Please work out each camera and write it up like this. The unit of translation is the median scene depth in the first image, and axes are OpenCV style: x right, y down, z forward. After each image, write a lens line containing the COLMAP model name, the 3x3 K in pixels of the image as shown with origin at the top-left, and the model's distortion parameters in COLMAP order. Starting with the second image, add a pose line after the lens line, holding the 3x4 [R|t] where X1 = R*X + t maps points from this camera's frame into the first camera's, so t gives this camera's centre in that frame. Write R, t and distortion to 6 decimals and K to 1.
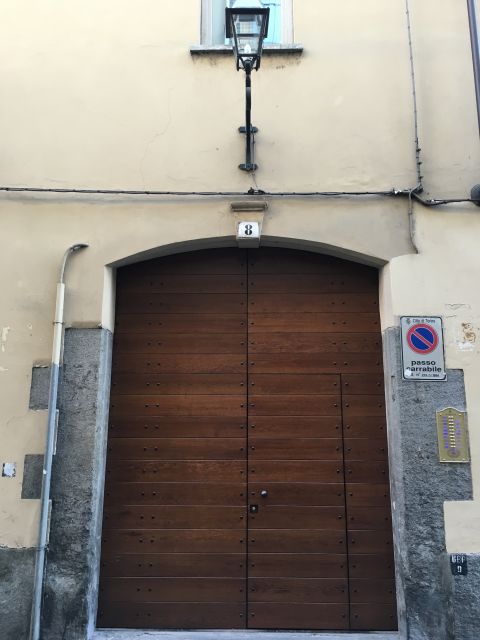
lens RADIAL K [[518.9, 0, 239.9], [0, 518.9, 350.4], [0, 0, 1]] dist [0.065221, 0.001429]
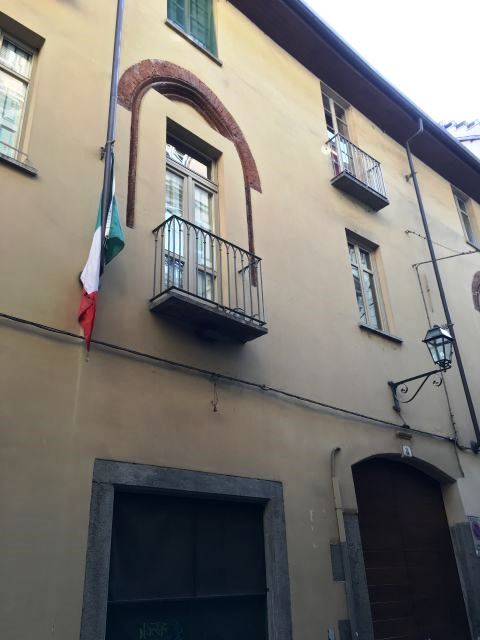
lens RADIAL K [[556.7, 0, 240.0], [0, 556.7, 320.0], [0, 0, 1]] dist [0.011546, -0.000947]
pose [[0.745306, 0.265081, 0.611761, -1.472102], [-0.072778, 0.944427, -0.320563, -0.031870], [-0.662739, 0.194395, 0.723179, 0.051080]]
